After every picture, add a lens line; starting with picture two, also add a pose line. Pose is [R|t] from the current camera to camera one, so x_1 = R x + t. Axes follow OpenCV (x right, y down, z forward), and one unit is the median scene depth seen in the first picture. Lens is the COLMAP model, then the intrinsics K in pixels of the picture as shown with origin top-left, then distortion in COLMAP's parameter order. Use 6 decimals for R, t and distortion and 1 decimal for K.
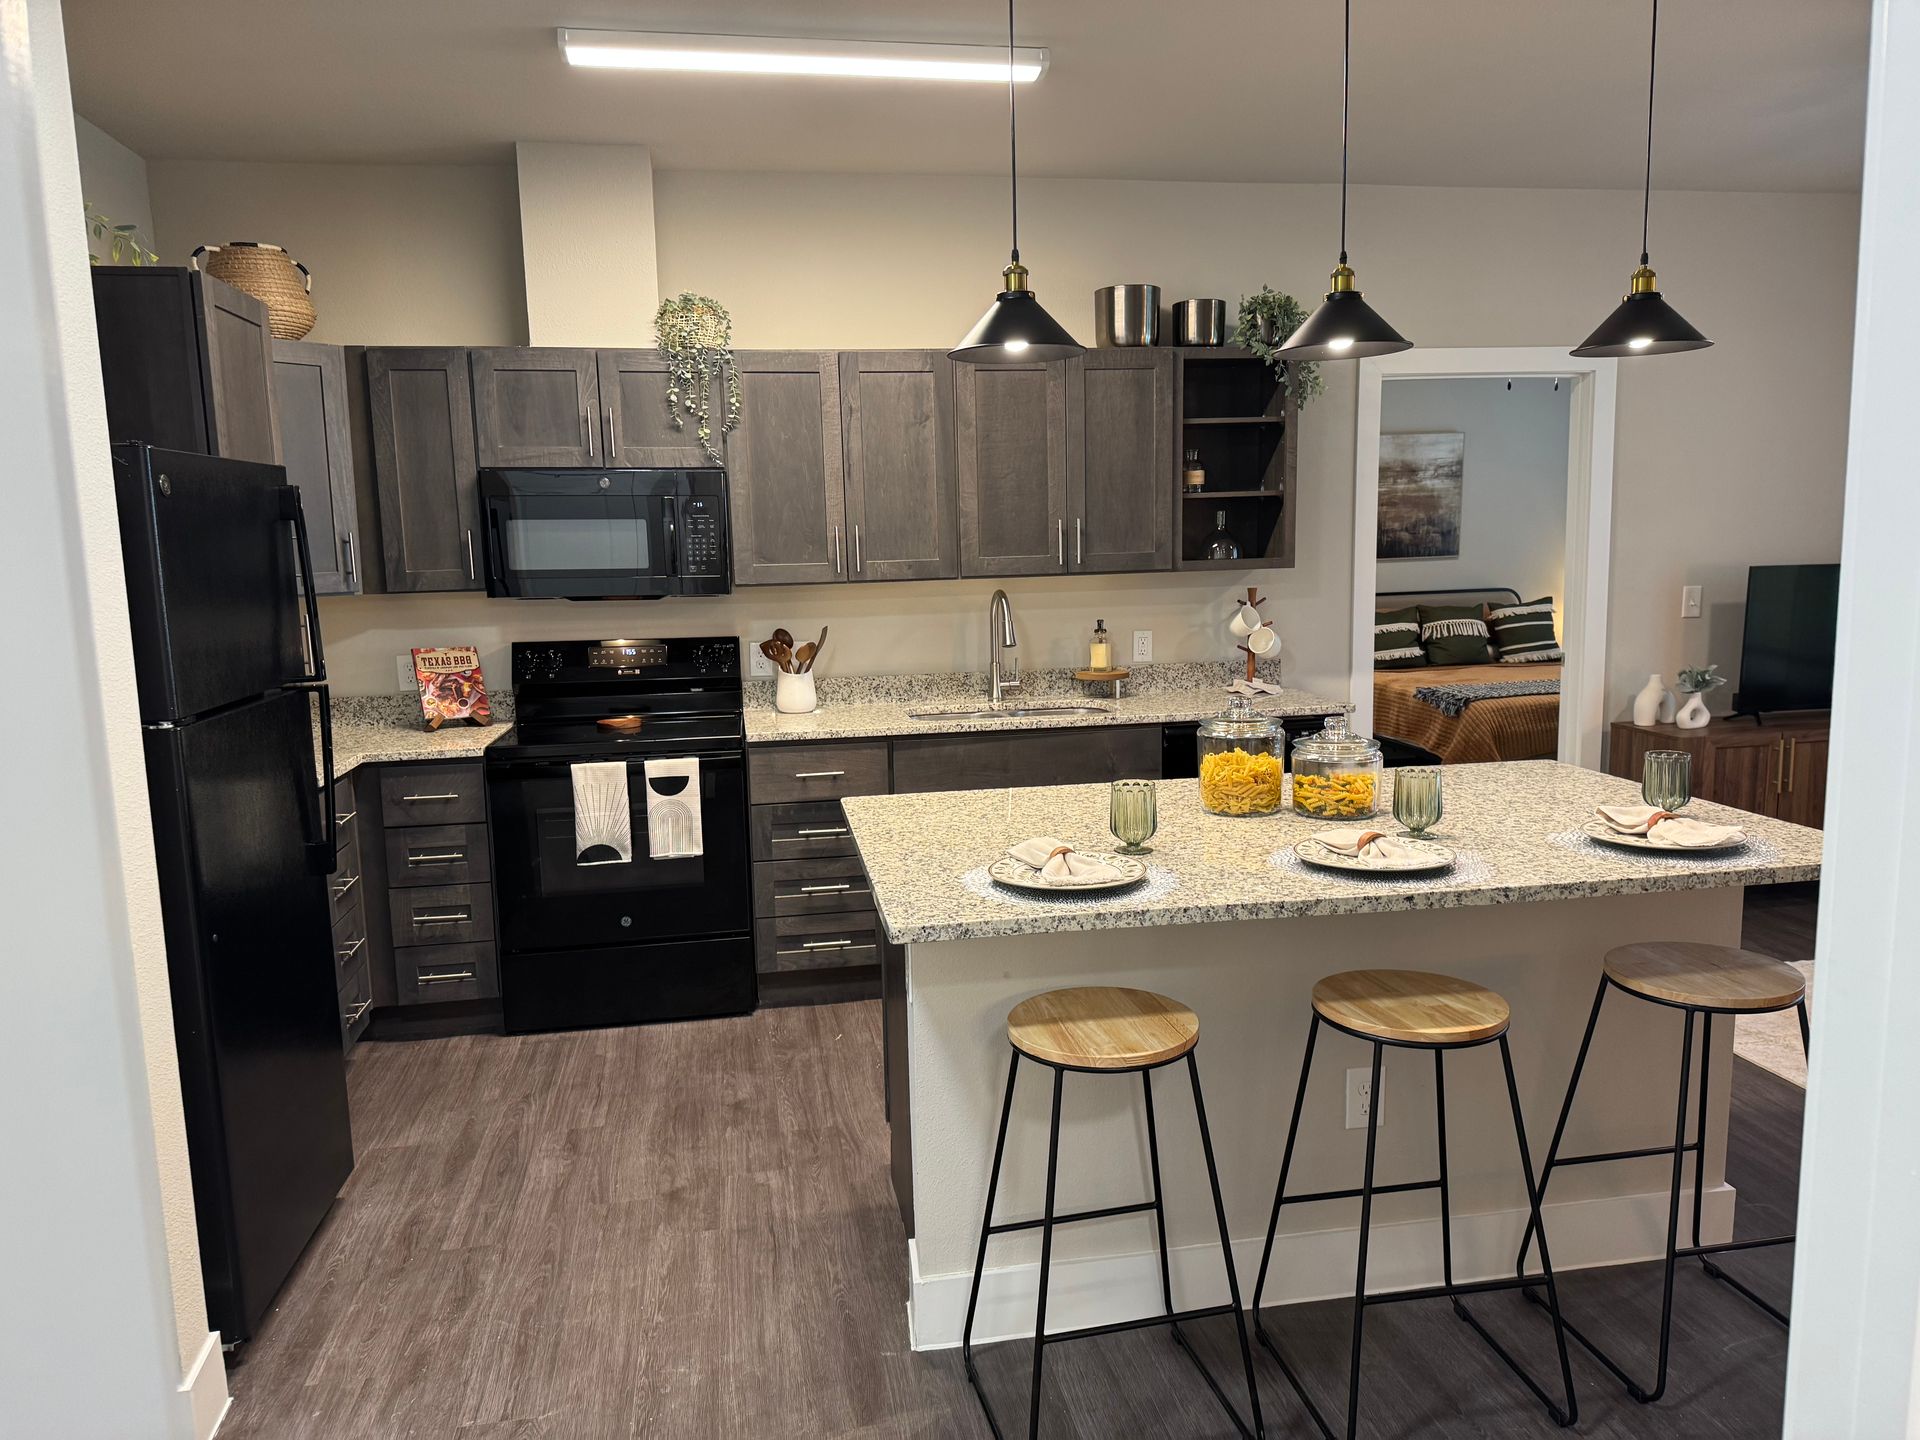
lens RADIAL K [[1347.9, 0, 965.3], [0, 1347.9, 736.3], [0, 0, 1]] dist [0.154900, -0.263005]
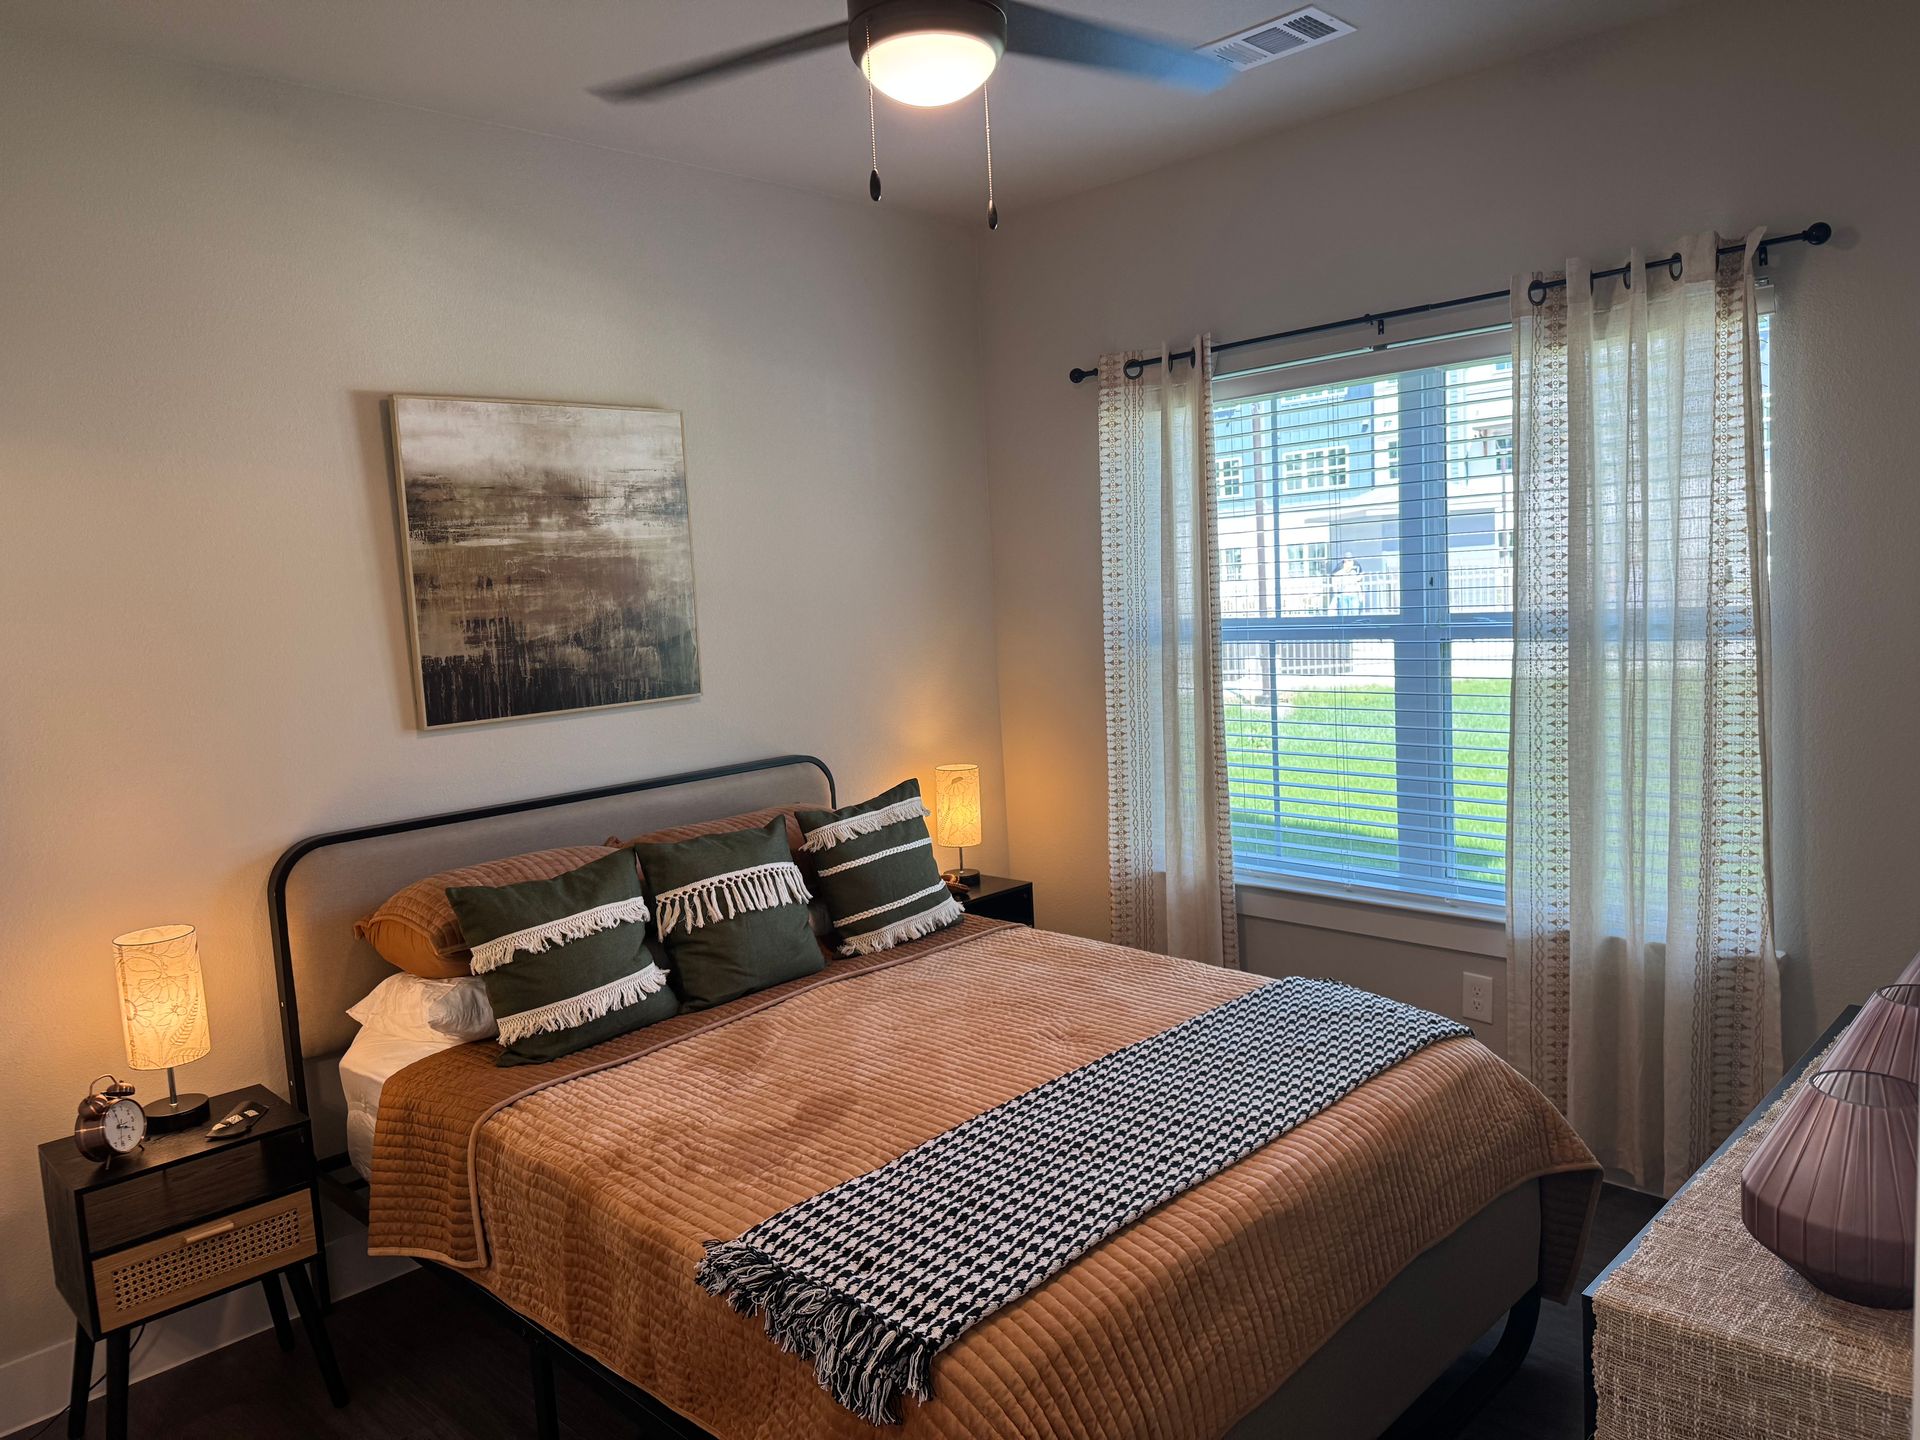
lens RADIAL K [[1347.9, 0, 965.3], [0, 1347.9, 736.3], [0, 0, 1]] dist [0.154900, -0.263005]
pose [[0.821322, -0.087222, 0.563757, 0.187245], [0.116204, 0.993102, -0.015646, -0.103627], [-0.558504, 0.078361, 0.825792, 0.607139]]
